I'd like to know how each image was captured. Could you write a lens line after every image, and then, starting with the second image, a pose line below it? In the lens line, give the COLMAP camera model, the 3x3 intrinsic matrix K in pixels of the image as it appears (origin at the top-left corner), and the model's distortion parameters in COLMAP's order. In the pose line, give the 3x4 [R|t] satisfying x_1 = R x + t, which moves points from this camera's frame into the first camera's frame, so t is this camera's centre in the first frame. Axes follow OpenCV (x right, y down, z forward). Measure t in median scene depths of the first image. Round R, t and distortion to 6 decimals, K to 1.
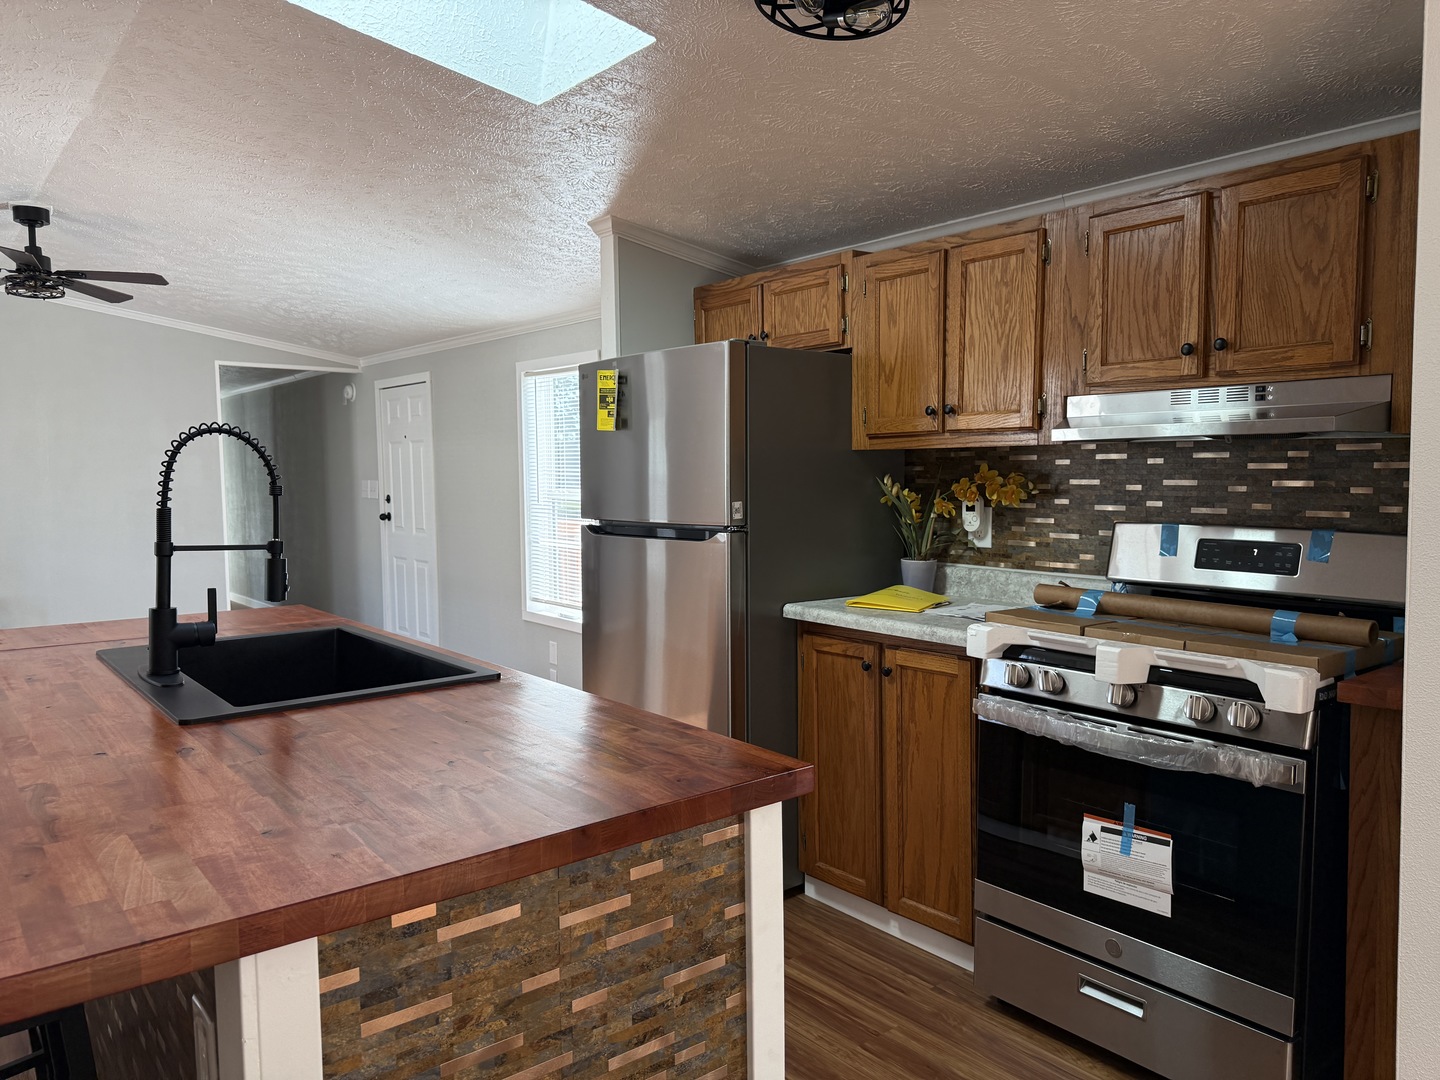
lens RADIAL K [[1017.4, 0, 722.2], [0, 1017.4, 545.5], [0, 0, 1]] dist [0.004596, 0.001281]
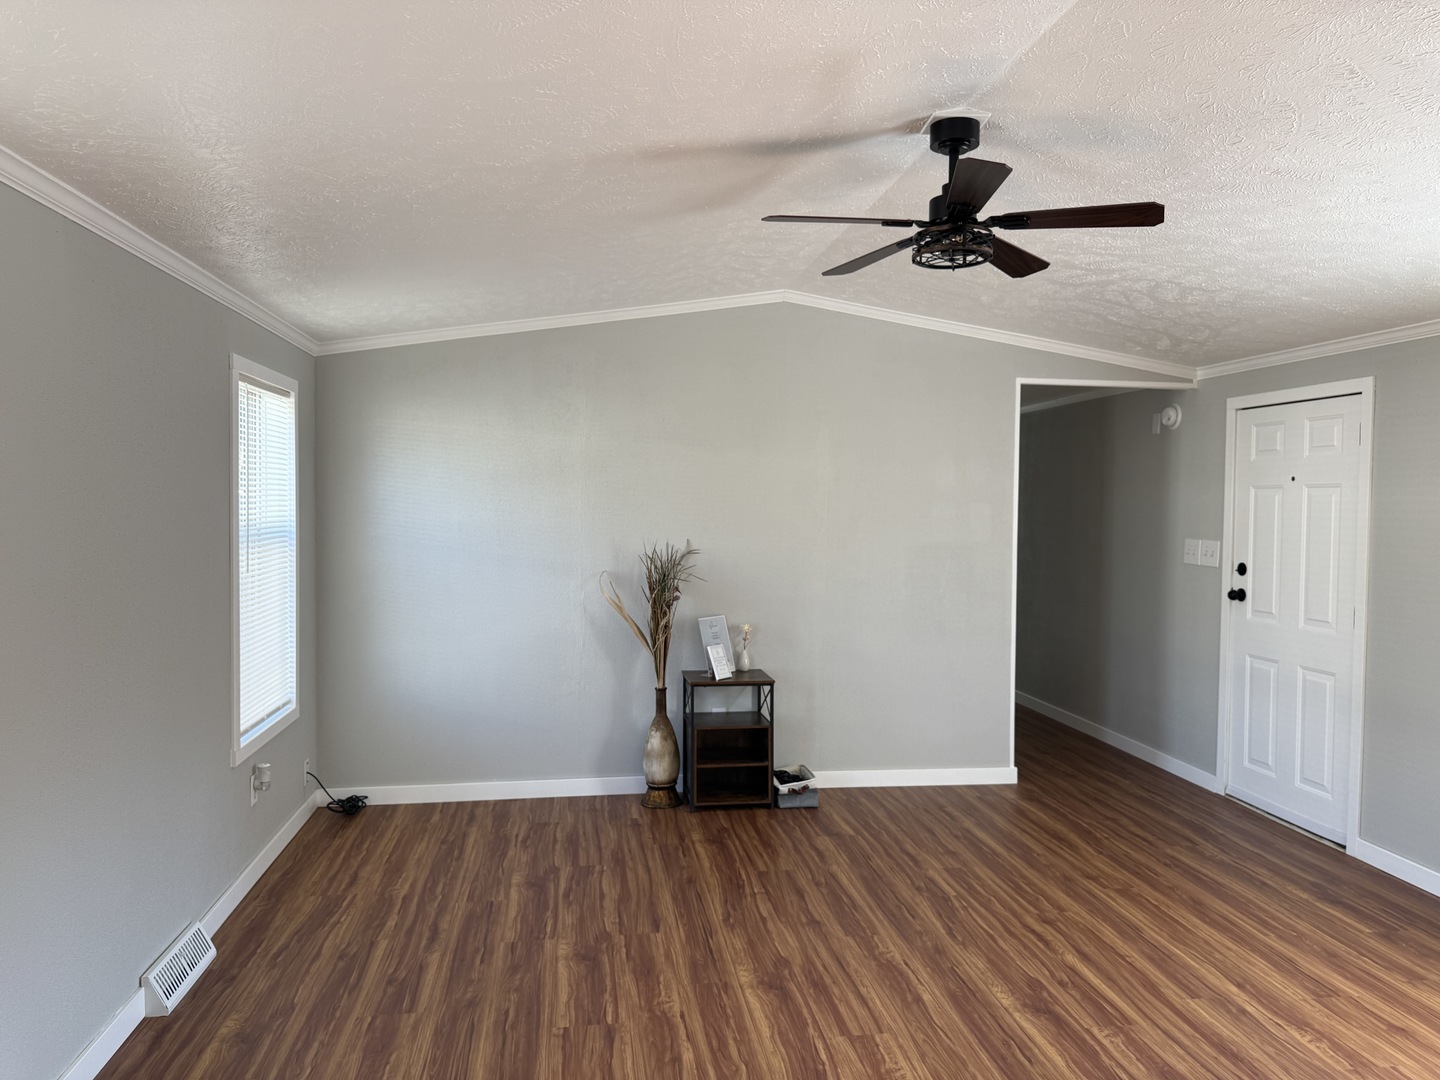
lens RADIAL K [[1017.4, 0, 720.7], [0, 1017.4, 535.8], [0, 0, 1]] dist [0.004596, 0.001281]
pose [[0.856285, 0.033296, -0.515430, -0.286841], [-0.055571, 0.998066, -0.027847, -0.031027], [0.513506, 0.052488, 0.856479, 0.244134]]
